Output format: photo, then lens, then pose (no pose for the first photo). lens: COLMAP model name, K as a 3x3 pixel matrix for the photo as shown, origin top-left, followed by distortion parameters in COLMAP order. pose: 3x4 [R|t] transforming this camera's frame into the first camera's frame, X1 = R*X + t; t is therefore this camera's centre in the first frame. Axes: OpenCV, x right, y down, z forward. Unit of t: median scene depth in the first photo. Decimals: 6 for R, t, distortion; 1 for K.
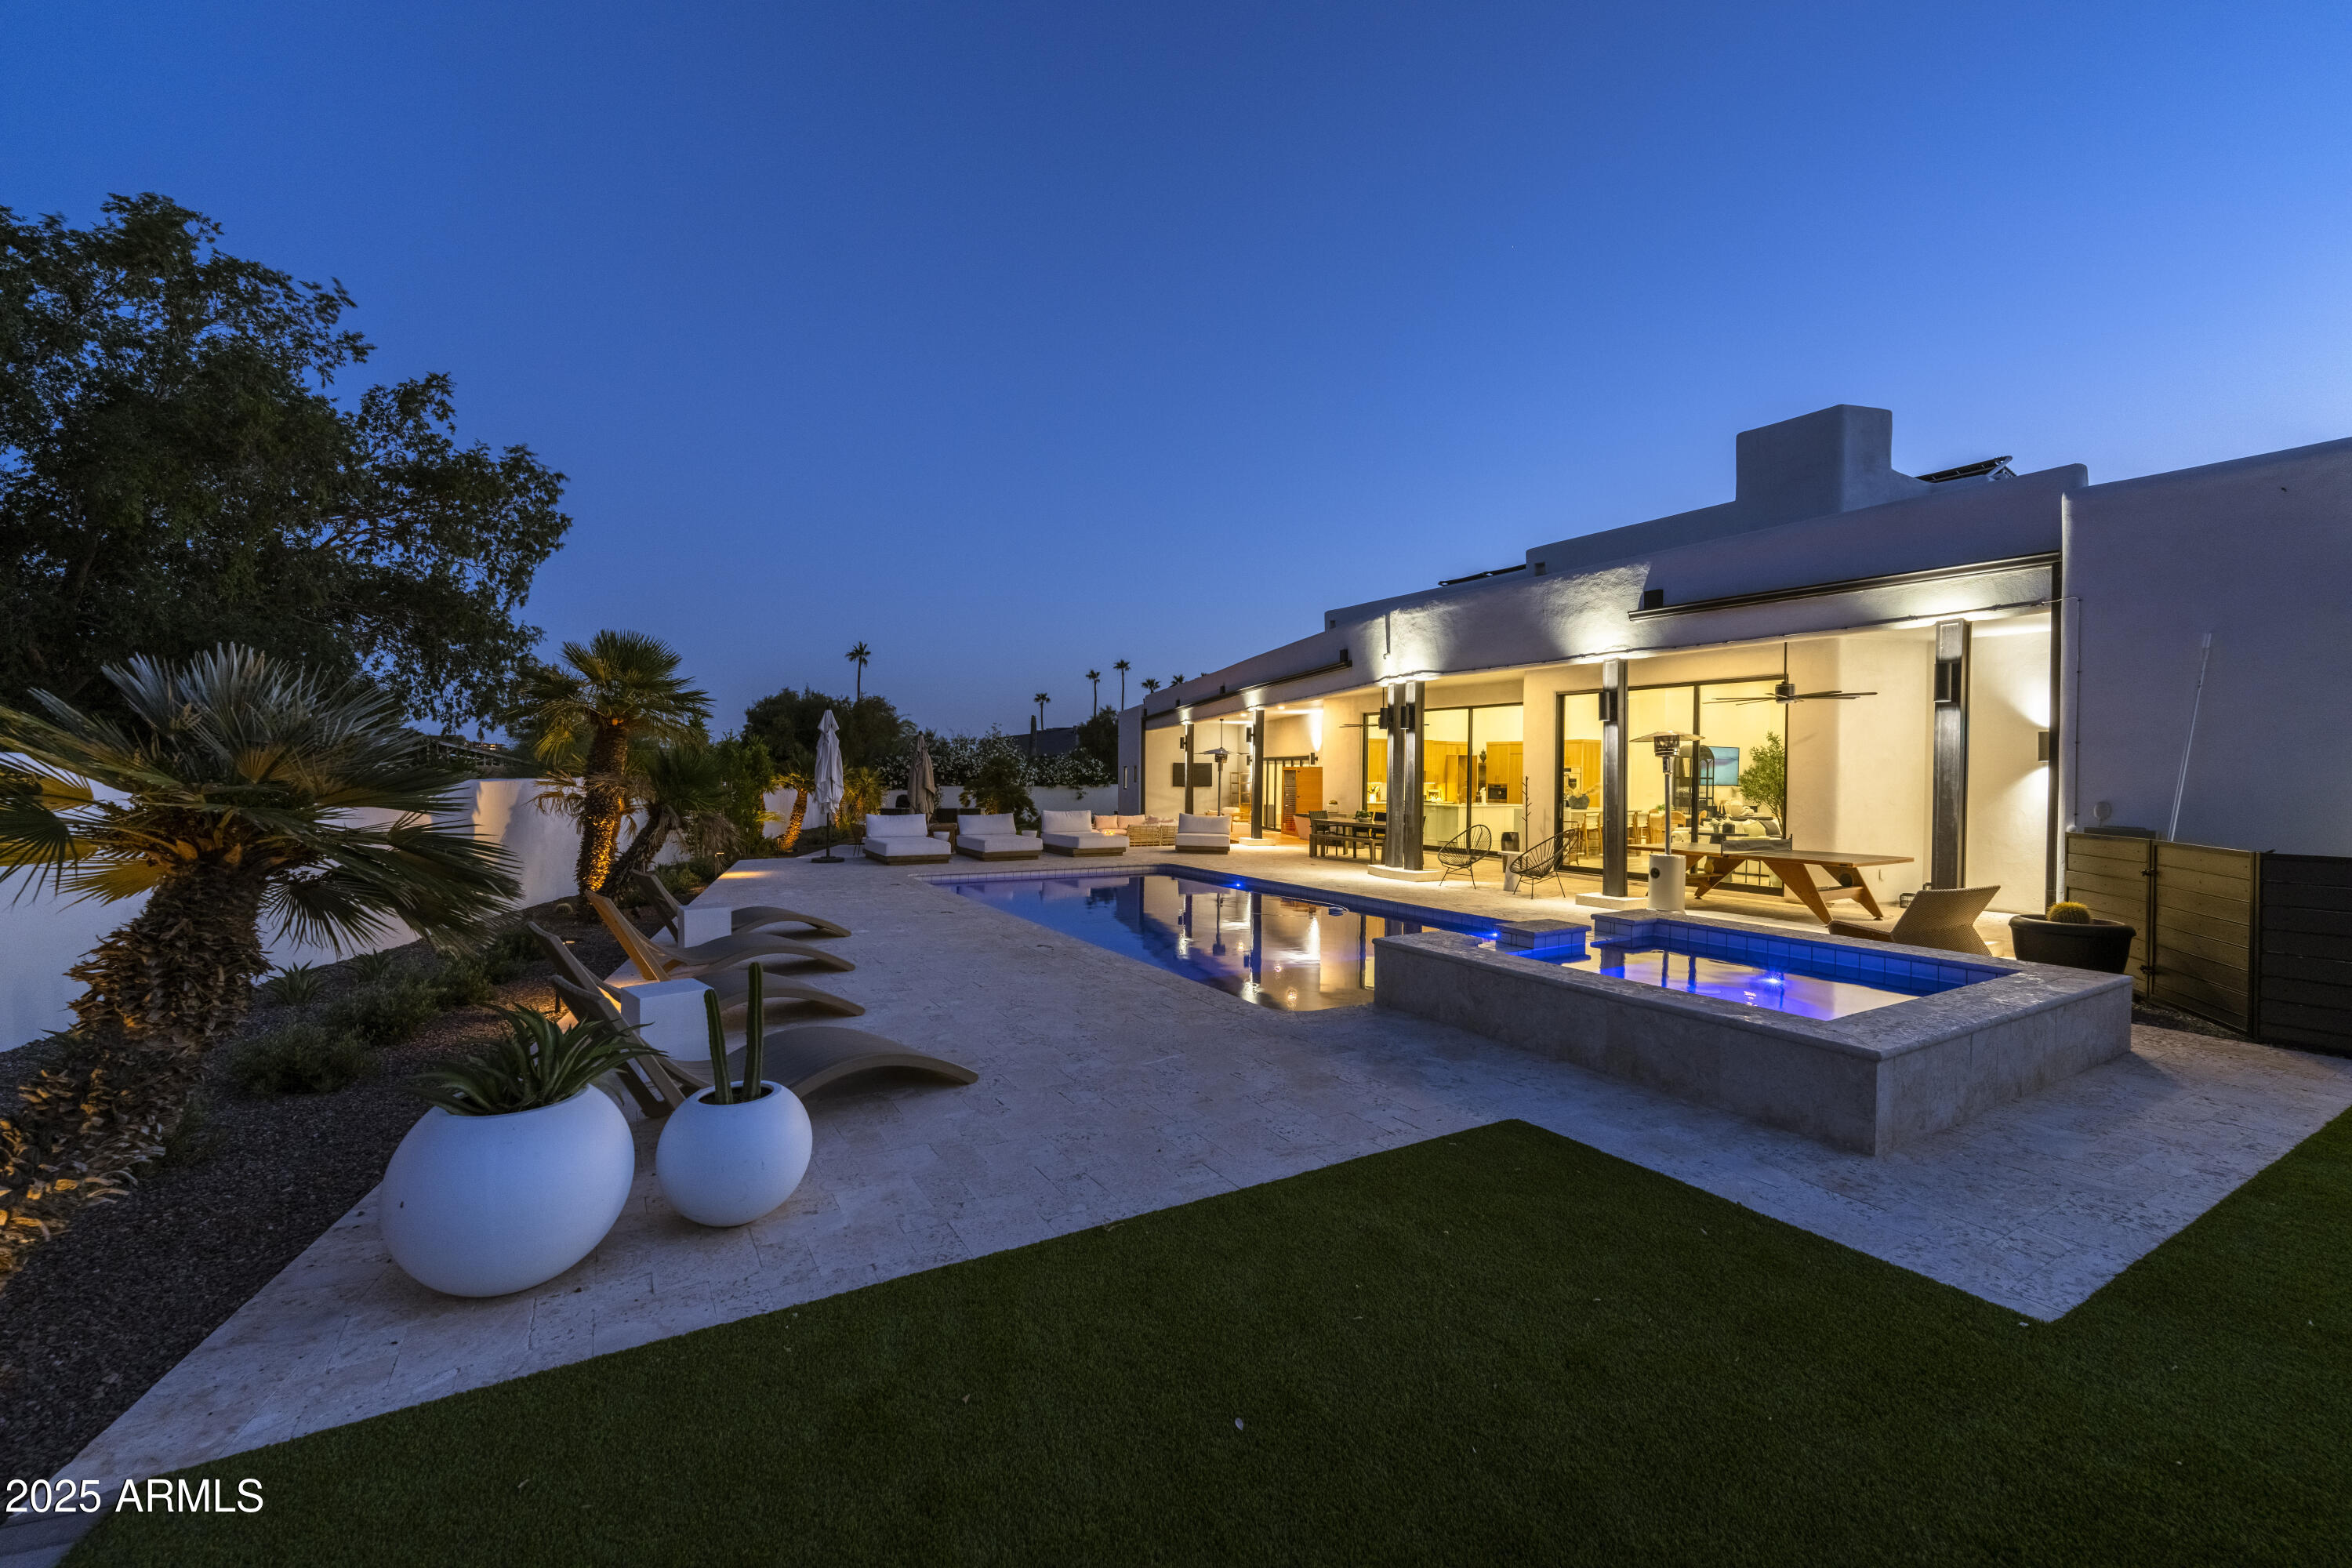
lens RADIAL K [[927.7, 0, 1172.9], [0, 927.7, 777.3], [0, 0, 1]] dist [-0.001650, -0.000264]
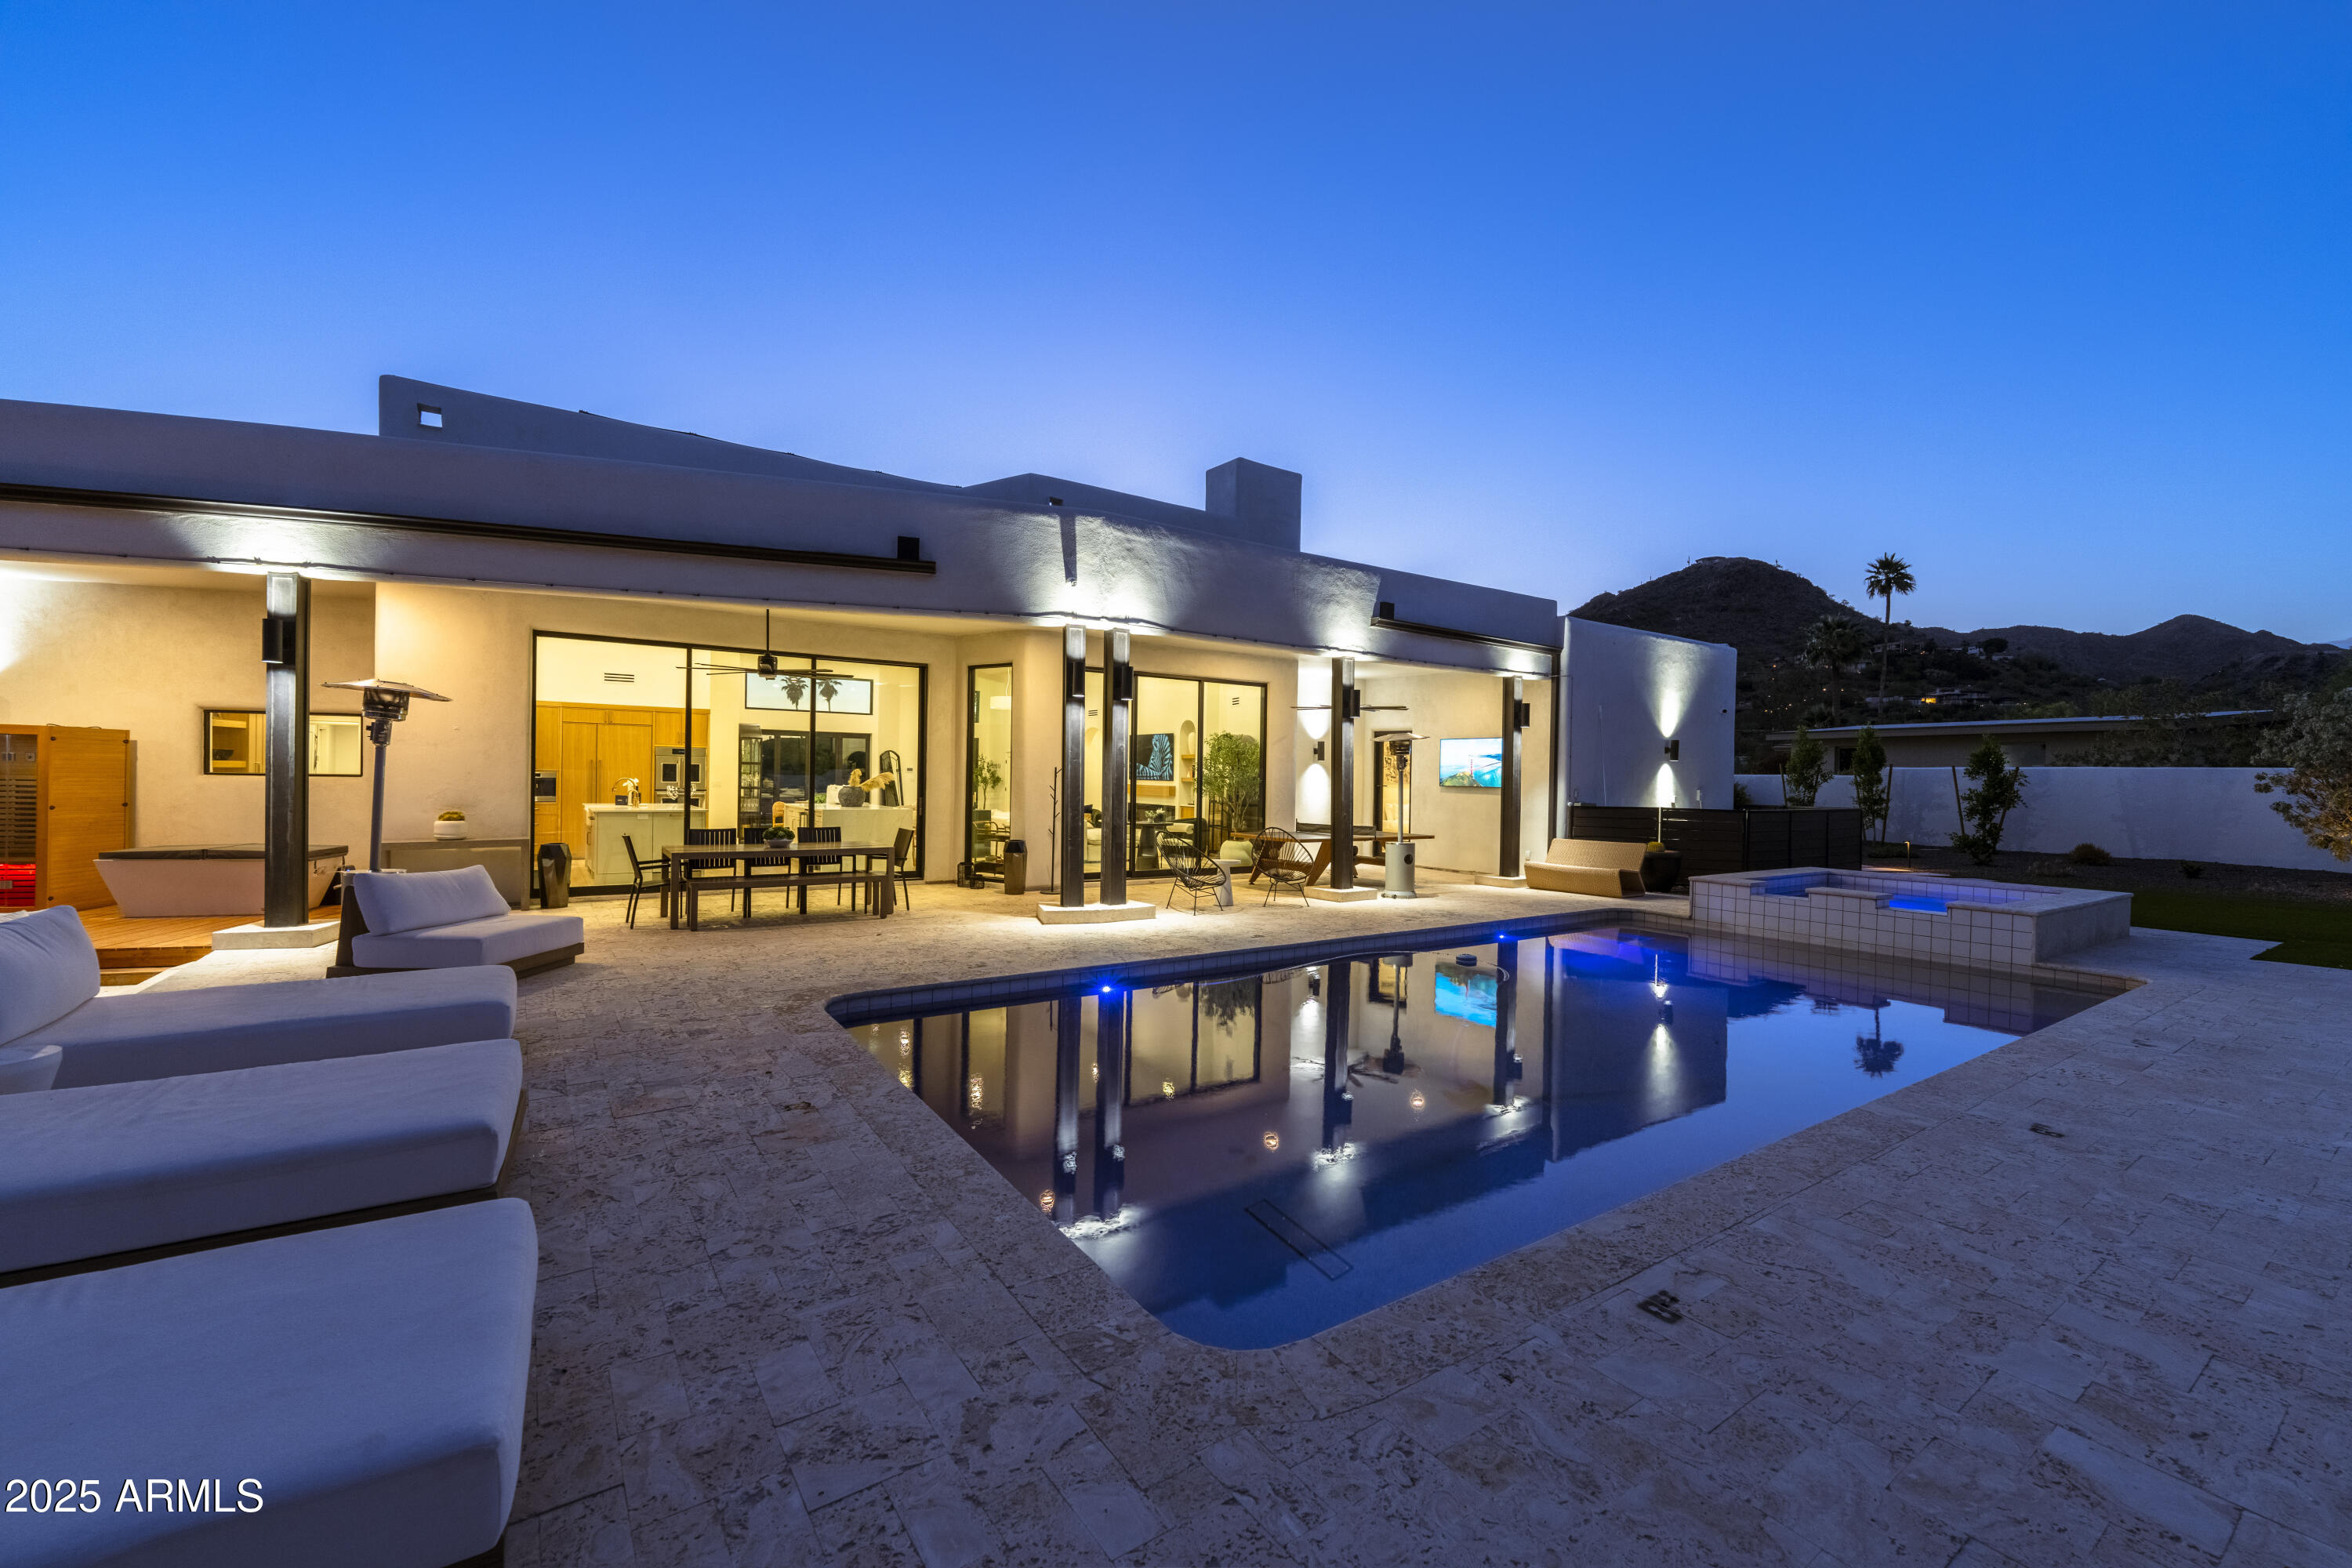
lens RADIAL K [[927.7, 0, 1172.6], [0, 927.7, 781.1], [0, 0, 1]] dist [-0.001650, -0.000264]
pose [[-0.064064, -0.025558, 0.997618, -0.426078], [-0.011605, 0.999623, 0.024864, -0.011926], [-0.997878, -0.009984, -0.064337, 1.002766]]
